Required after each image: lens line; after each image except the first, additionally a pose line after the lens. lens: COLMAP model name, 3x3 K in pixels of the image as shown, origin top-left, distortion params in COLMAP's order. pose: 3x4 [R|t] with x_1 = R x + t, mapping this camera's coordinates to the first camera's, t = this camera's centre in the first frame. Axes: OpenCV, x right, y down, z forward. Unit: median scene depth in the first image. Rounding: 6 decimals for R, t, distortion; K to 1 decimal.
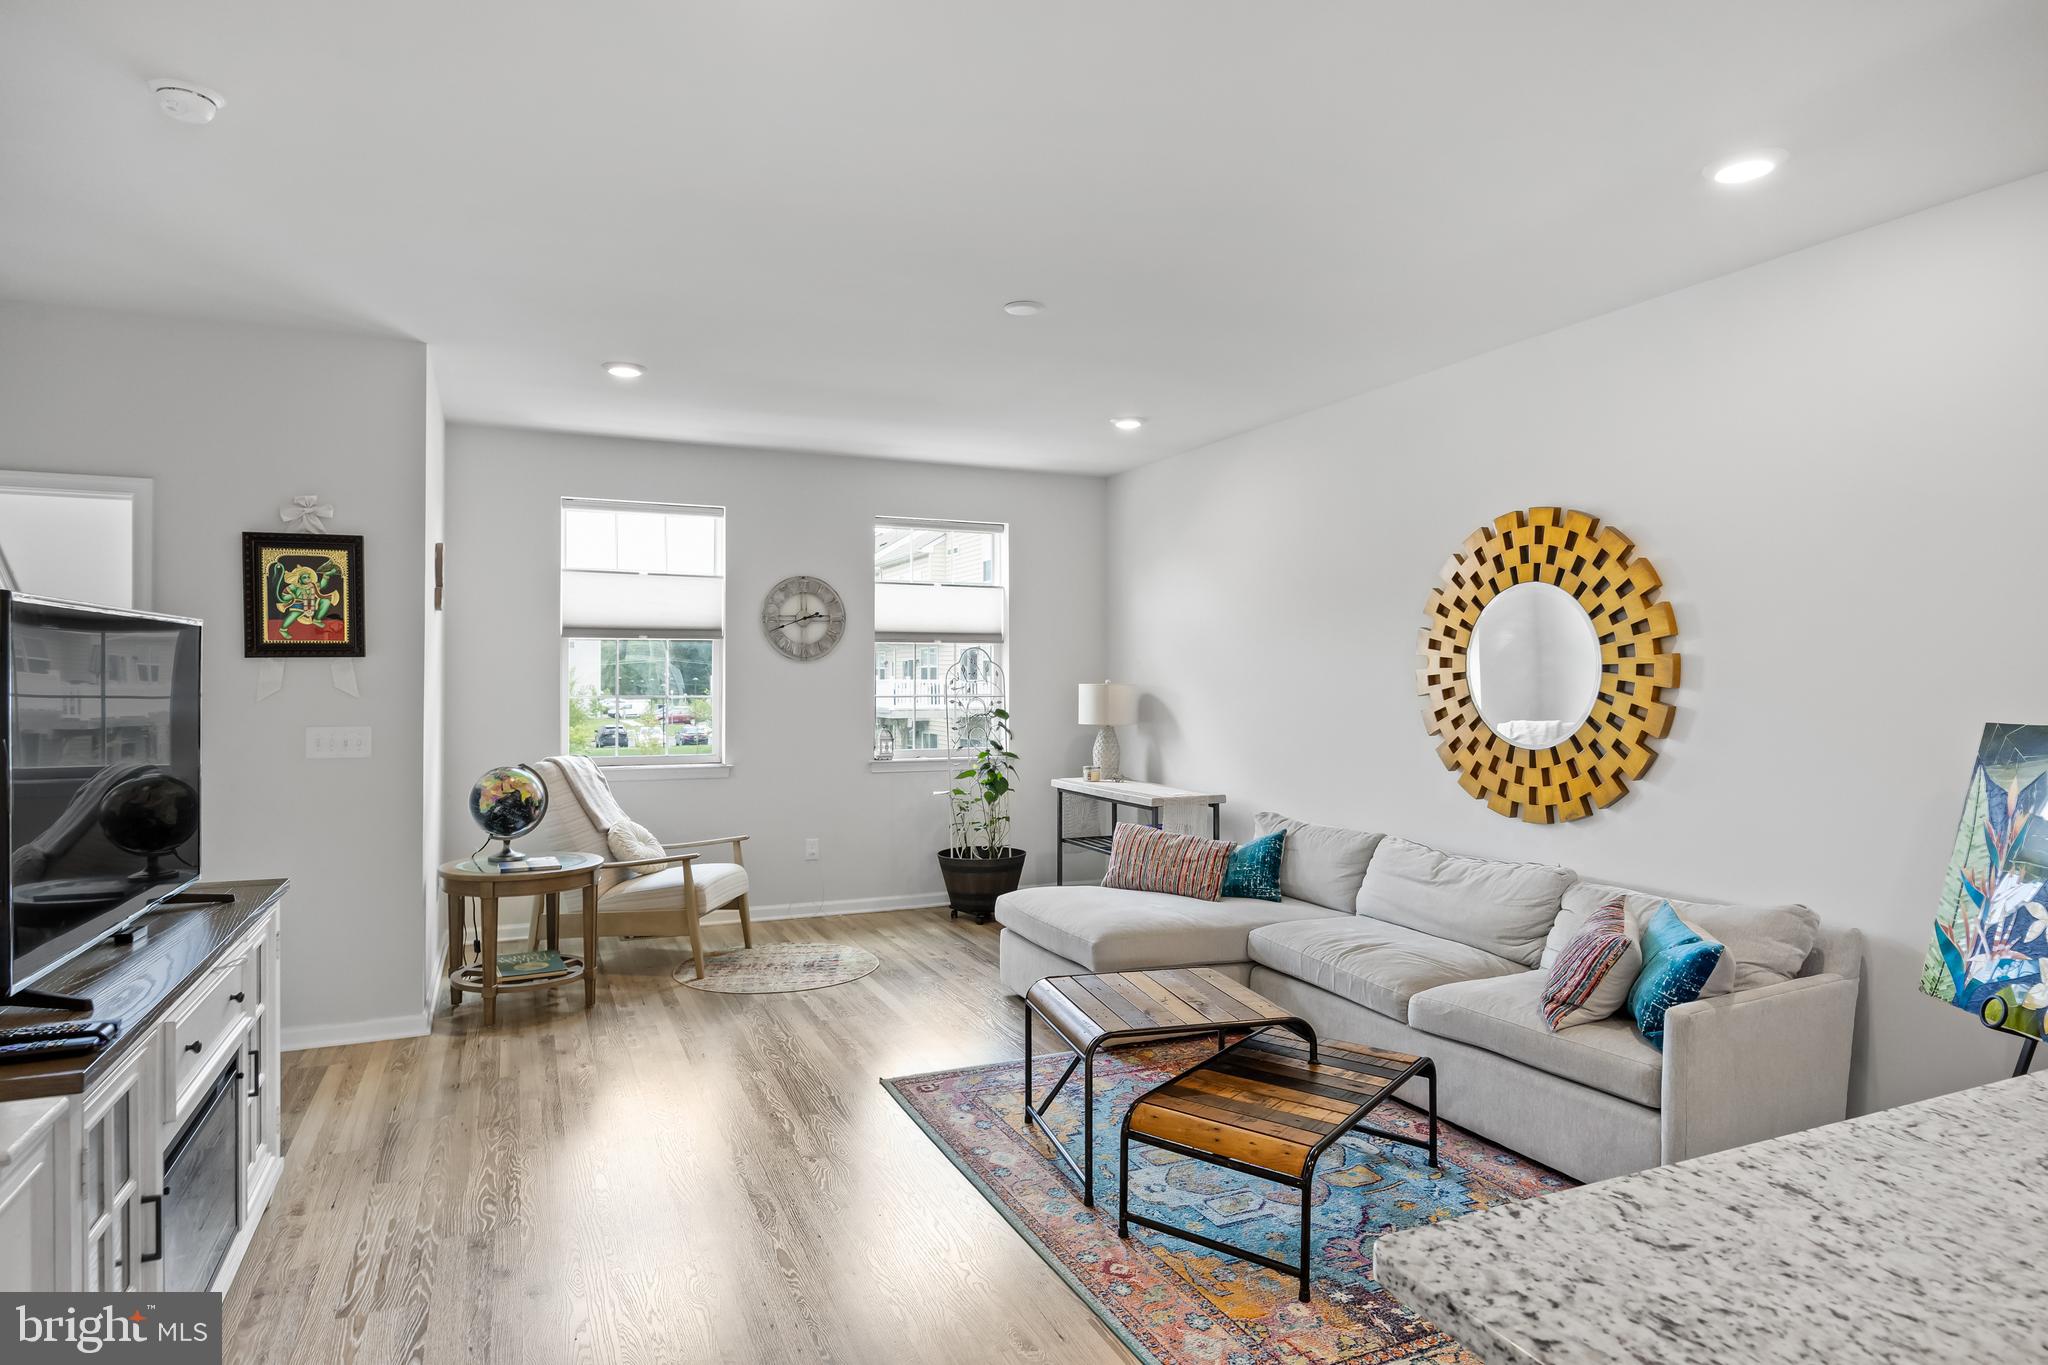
lens RADIAL K [[1155.1, 0, 1018.5], [0, 1155.1, 670.0], [0, 0, 1]] dist [-0.005074, 0.001454]
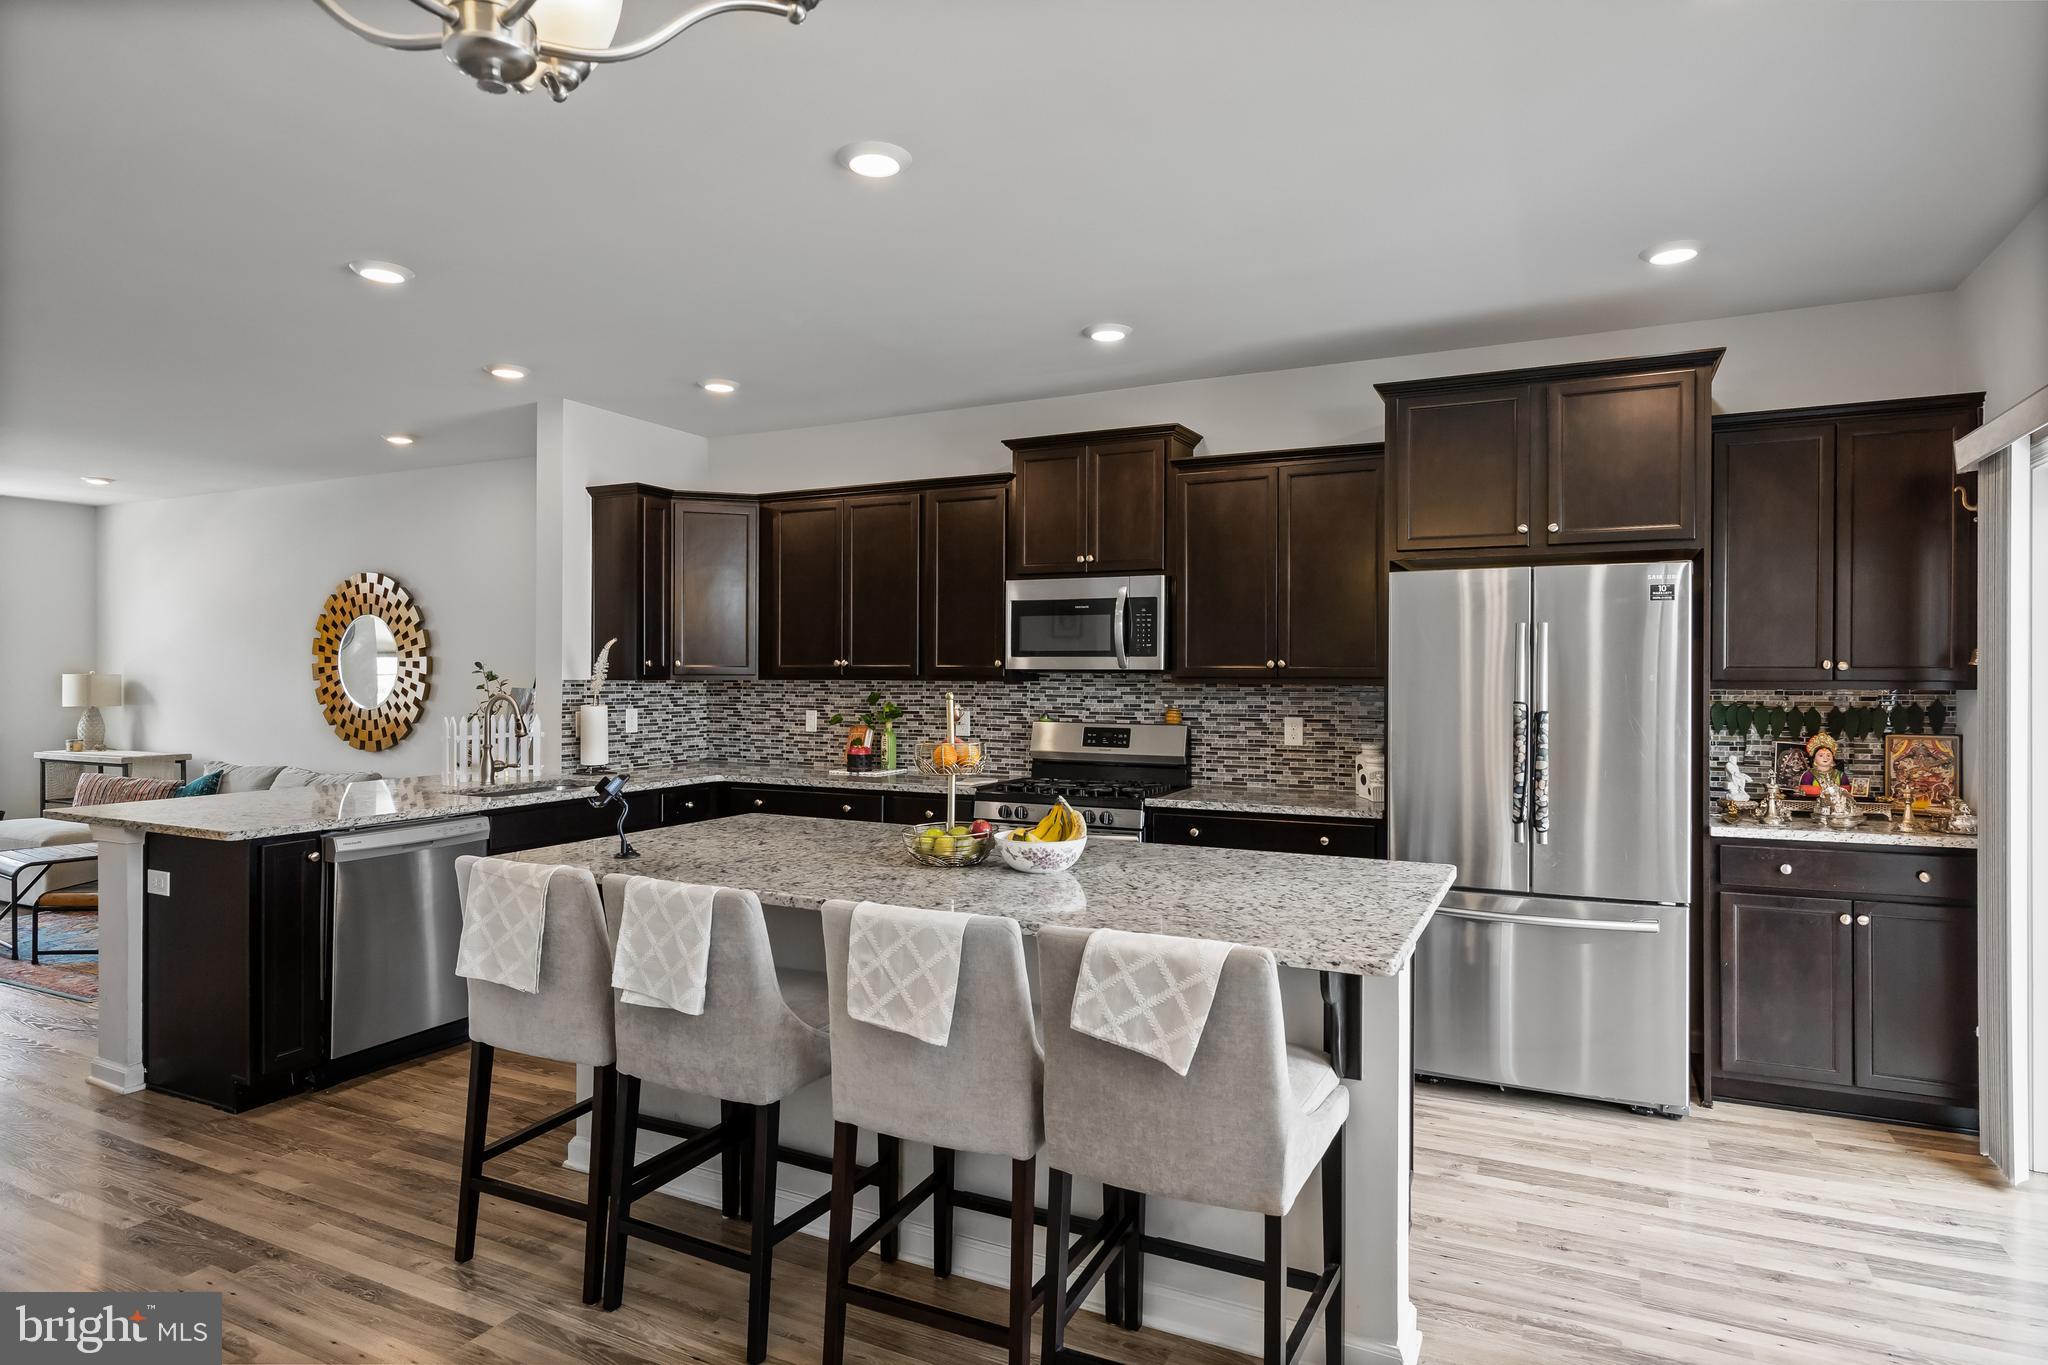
lens RADIAL K [[1155.1, 0, 1018.9], [0, 1155.1, 674.1], [0, 0, 1]] dist [-0.005074, 0.001454]
pose [[0.769531, -0.000110, 0.638609, 0.082525], [-0.004763, 0.999971, 0.005911, -0.000437], [-0.638591, -0.007590, 0.769509, -0.957660]]
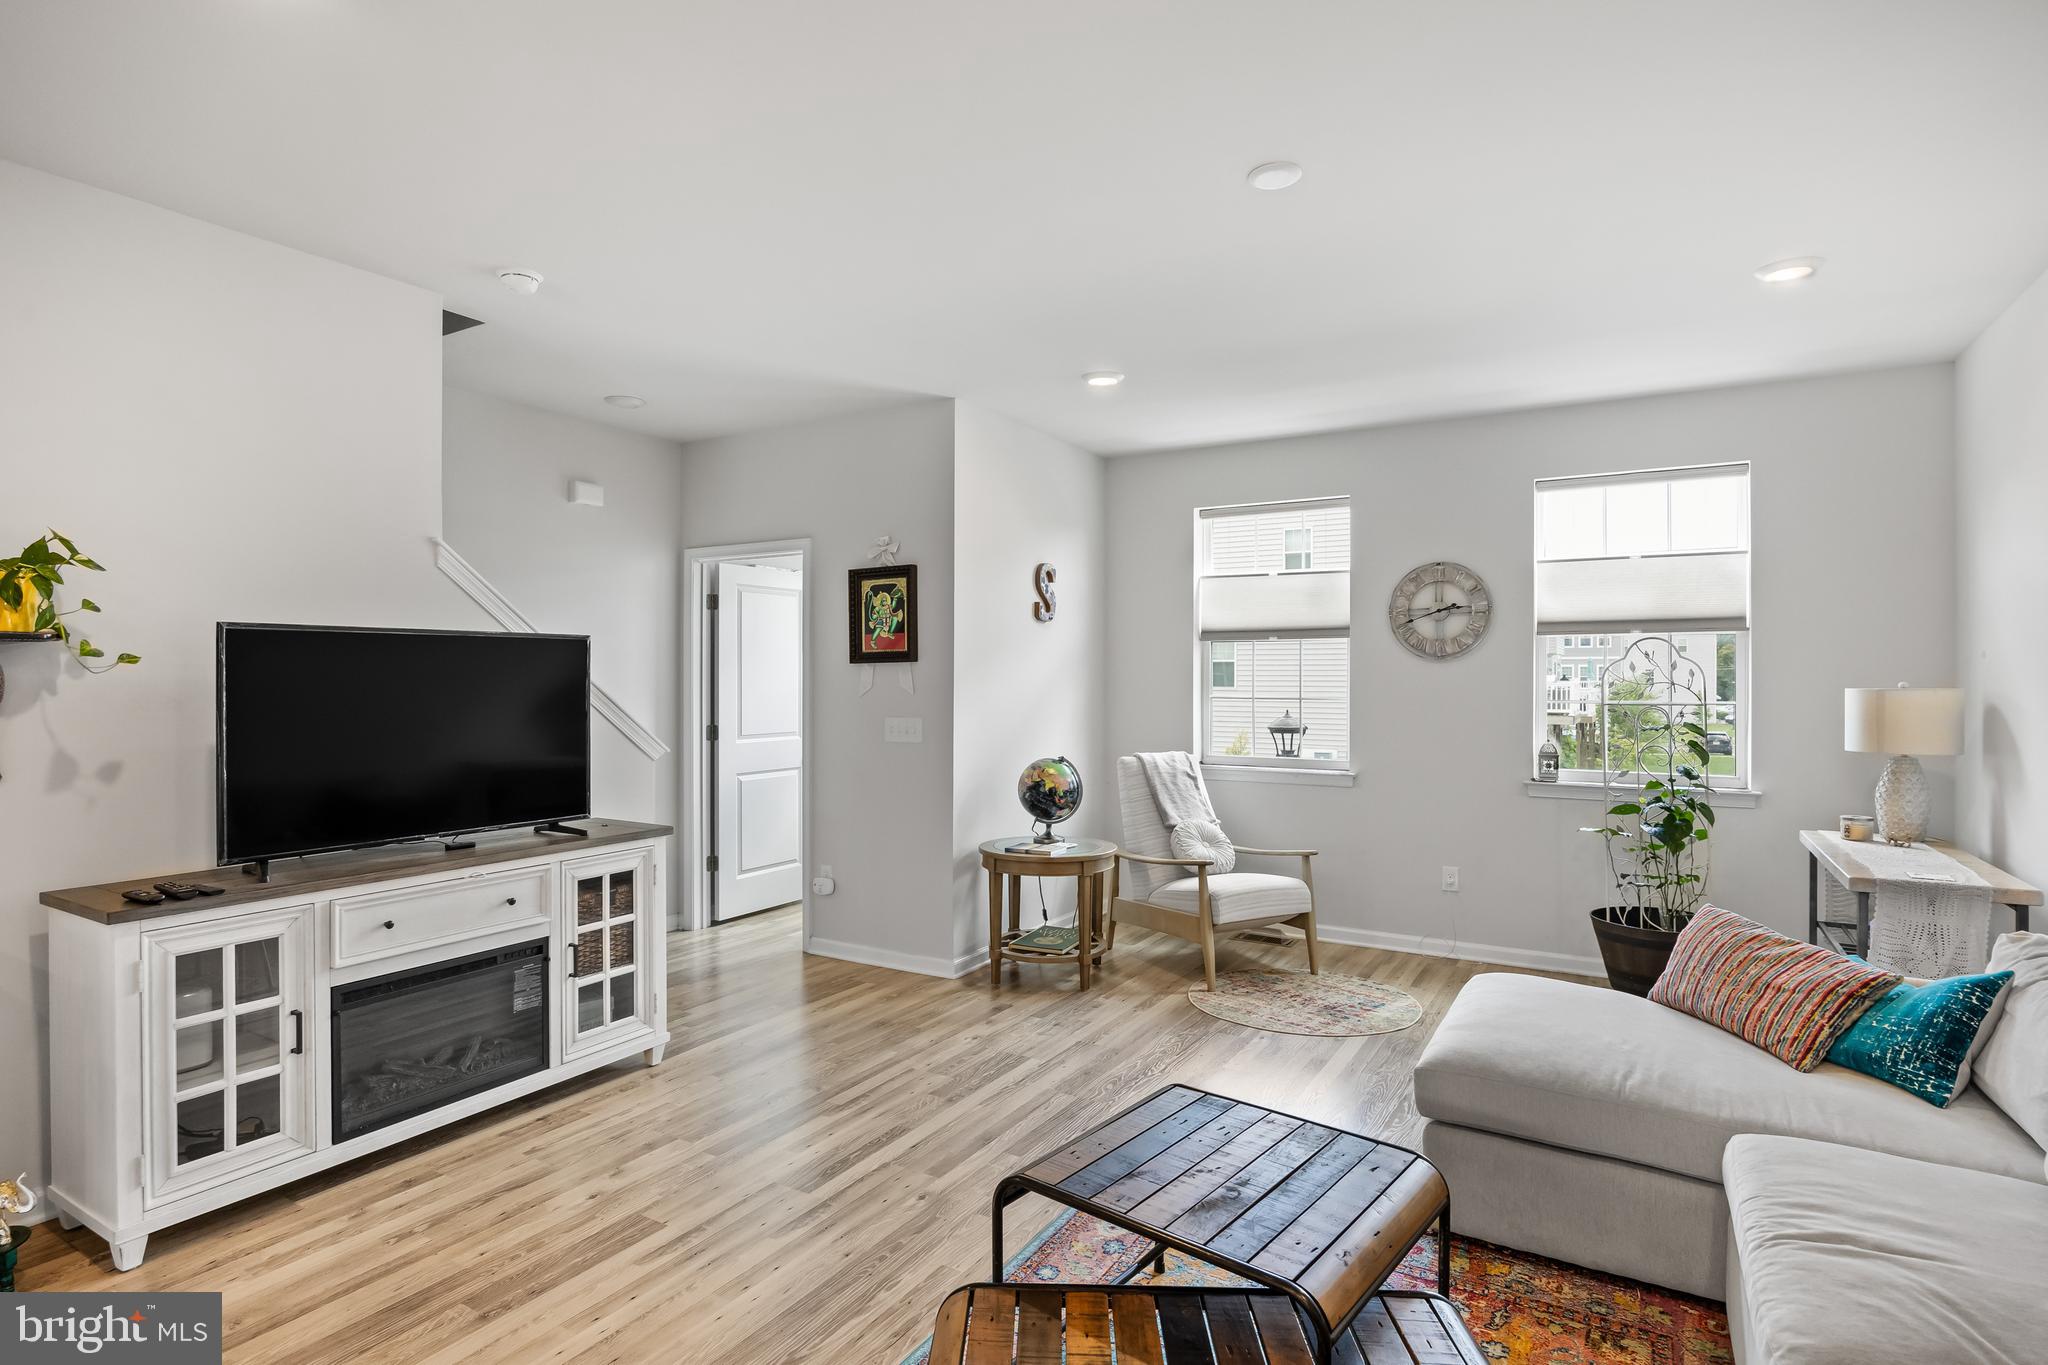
lens RADIAL K [[1065.5, 0, 1022.9], [0, 1065.5, 668.5], [0, 0, 1]] dist [-0.002763, -0.000551]
pose [[0.573630, -0.008457, -0.819071, 0.437401], [0.004362, 0.999964, -0.007269, 0.004740], [0.819103, 0.000597, 0.573646, 0.435270]]
